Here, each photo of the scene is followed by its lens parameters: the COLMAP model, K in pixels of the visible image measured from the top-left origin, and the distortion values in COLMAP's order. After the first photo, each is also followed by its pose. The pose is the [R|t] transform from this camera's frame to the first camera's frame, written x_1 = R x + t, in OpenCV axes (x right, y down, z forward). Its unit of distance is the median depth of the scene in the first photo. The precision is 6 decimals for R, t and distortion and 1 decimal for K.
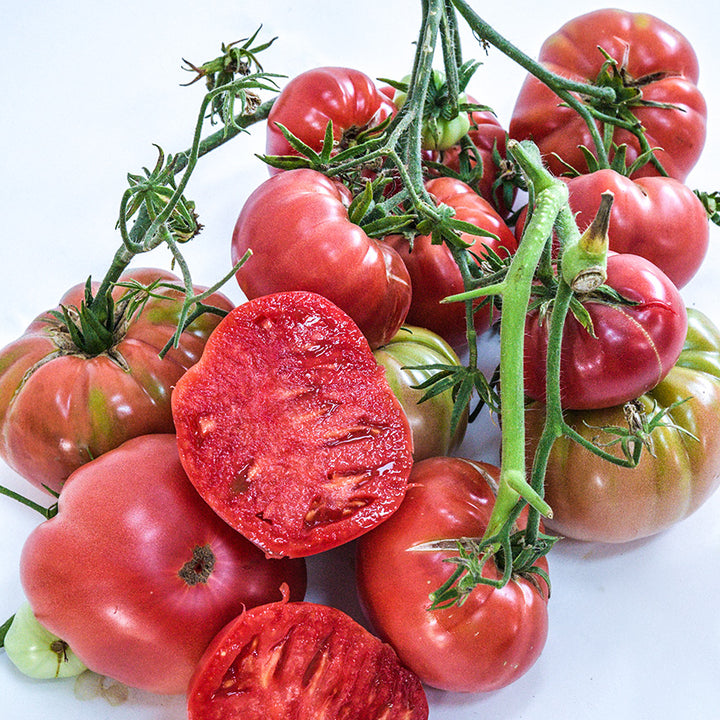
lens RADIAL K [[1944.2, 0, 360.0], [0, 1944.2, 360.0], [0, 0, 1]] dist [0.109009, -1.057135]
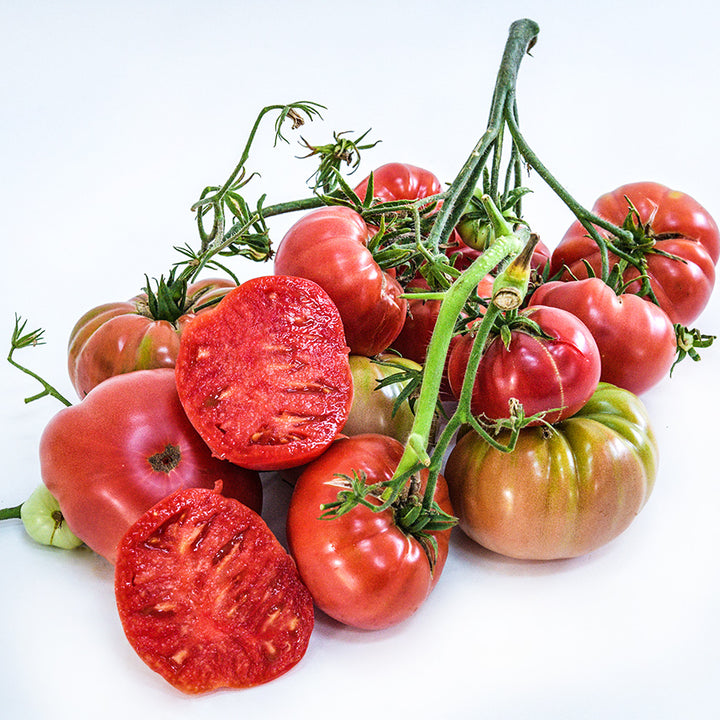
lens RADIAL K [[1944.2, 0, 360.0], [0, 1944.2, 360.0], [0, 0, 1]] dist [0.109009, -1.057135]
pose [[0.945435, 0.215793, -0.244104, 0.330778], [-0.268214, 0.940836, -0.207096, 0.272871], [0.184972, 0.261268, 0.947378, -0.194828]]
